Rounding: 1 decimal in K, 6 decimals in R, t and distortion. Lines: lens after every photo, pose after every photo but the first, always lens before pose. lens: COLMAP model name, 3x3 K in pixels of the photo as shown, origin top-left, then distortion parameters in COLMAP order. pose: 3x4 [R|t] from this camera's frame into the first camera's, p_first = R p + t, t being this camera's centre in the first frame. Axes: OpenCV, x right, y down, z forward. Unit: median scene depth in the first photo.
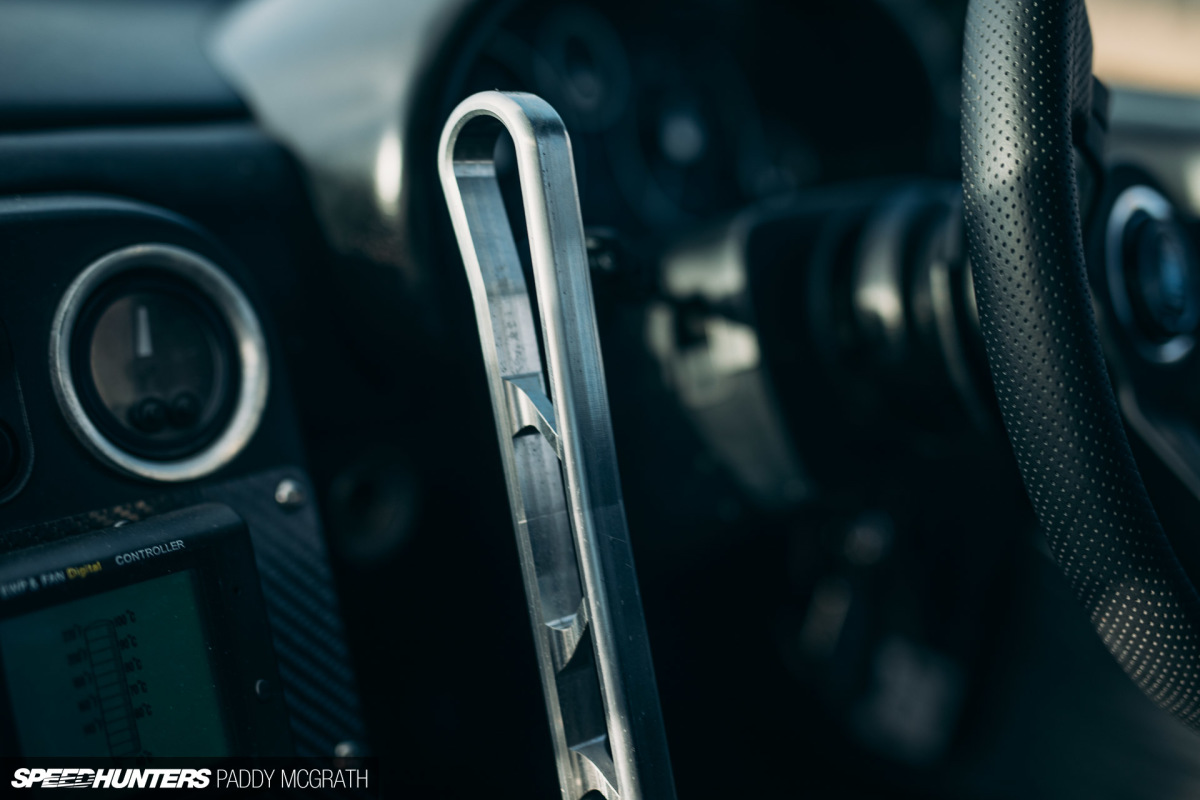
lens RADIAL K [[1737.5, 0, 600.0], [0, 1737.5, 400.0], [0, 0, 1]] dist [-0.034948, 0.028246]
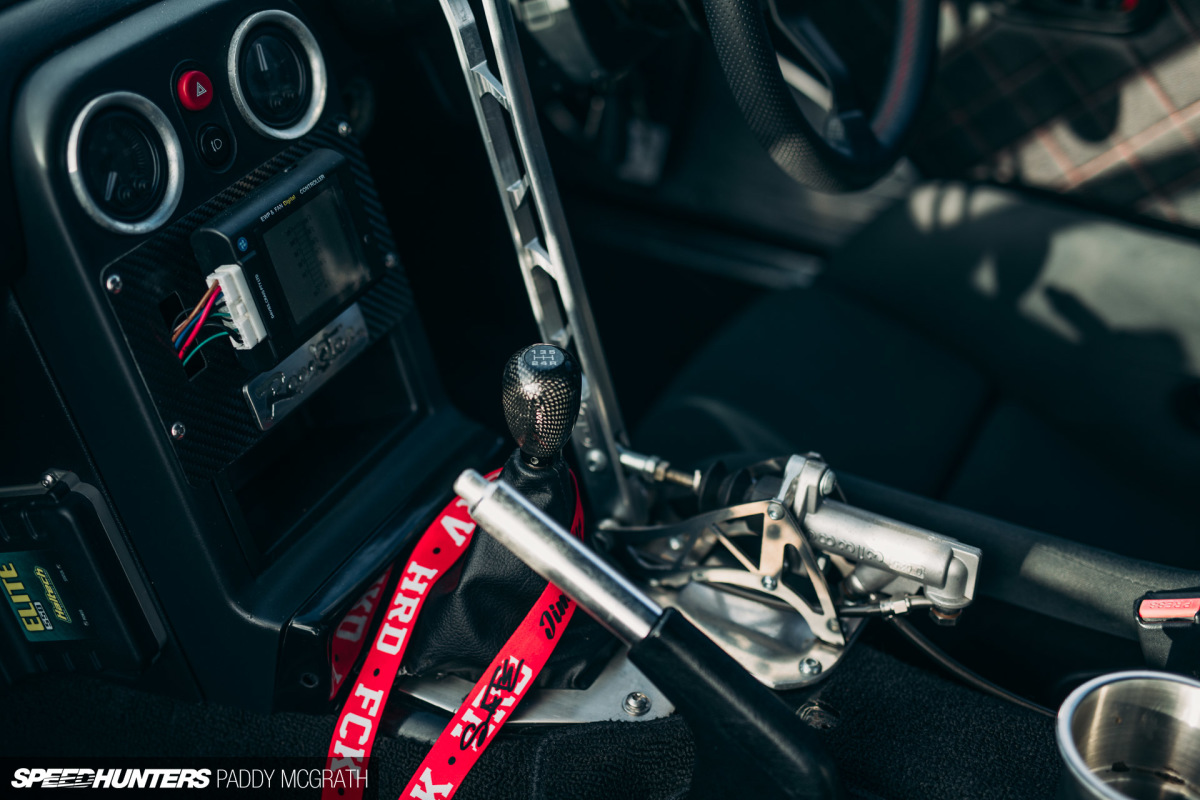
lens RADIAL K [[1737.5, 0, 600.0], [0, 1737.5, 400.0], [0, 0, 1]] dist [-0.034948, 0.028246]
pose [[0.972211, -0.155003, 0.175443, -0.318295], [0.080735, 0.925429, 0.370220, -0.383487], [-0.219746, -0.345767, 0.912226, -0.948823]]
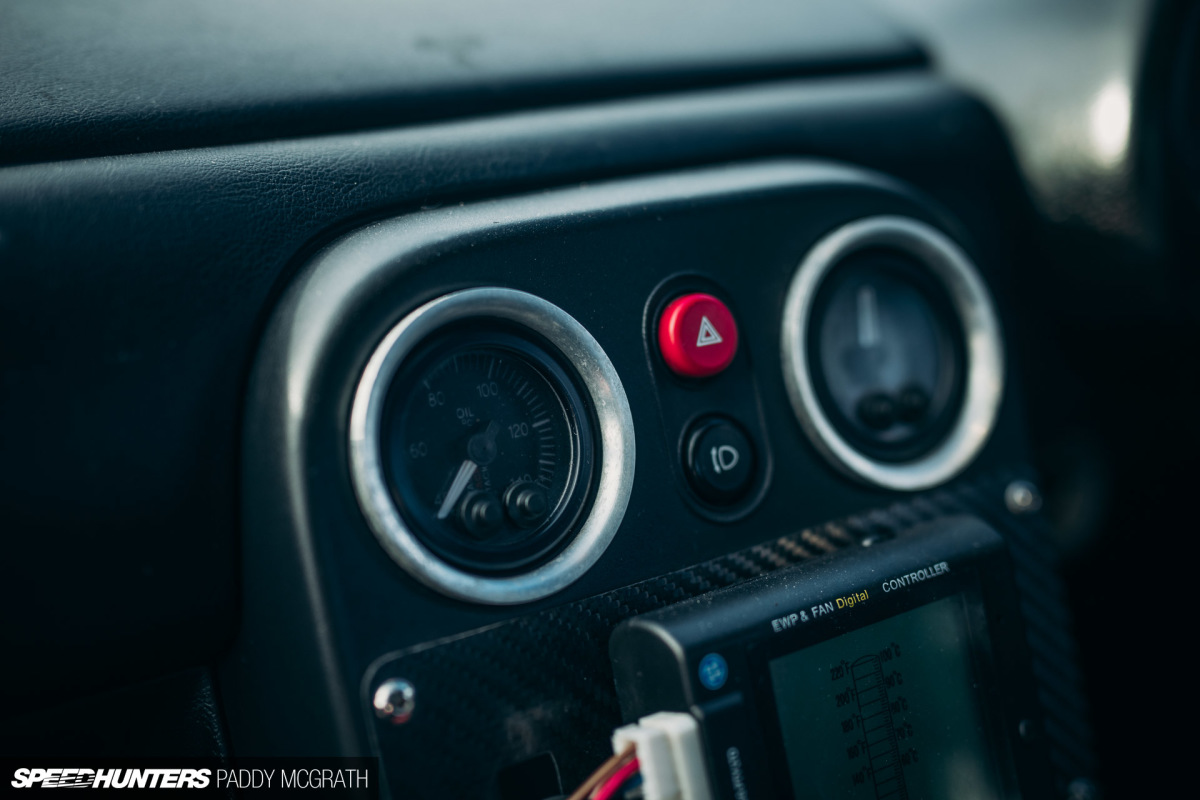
lens RADIAL K [[1707.2, 0, 600.0], [0, 1707.2, 400.0], [0, 0, 1]] dist [-0.037018, -0.061154]
pose [[0.972938, 0.009879, -0.230857, -0.211354], [0.001627, 0.998768, 0.049599, -0.044015], [0.231062, -0.048632, 0.971723, 0.124500]]
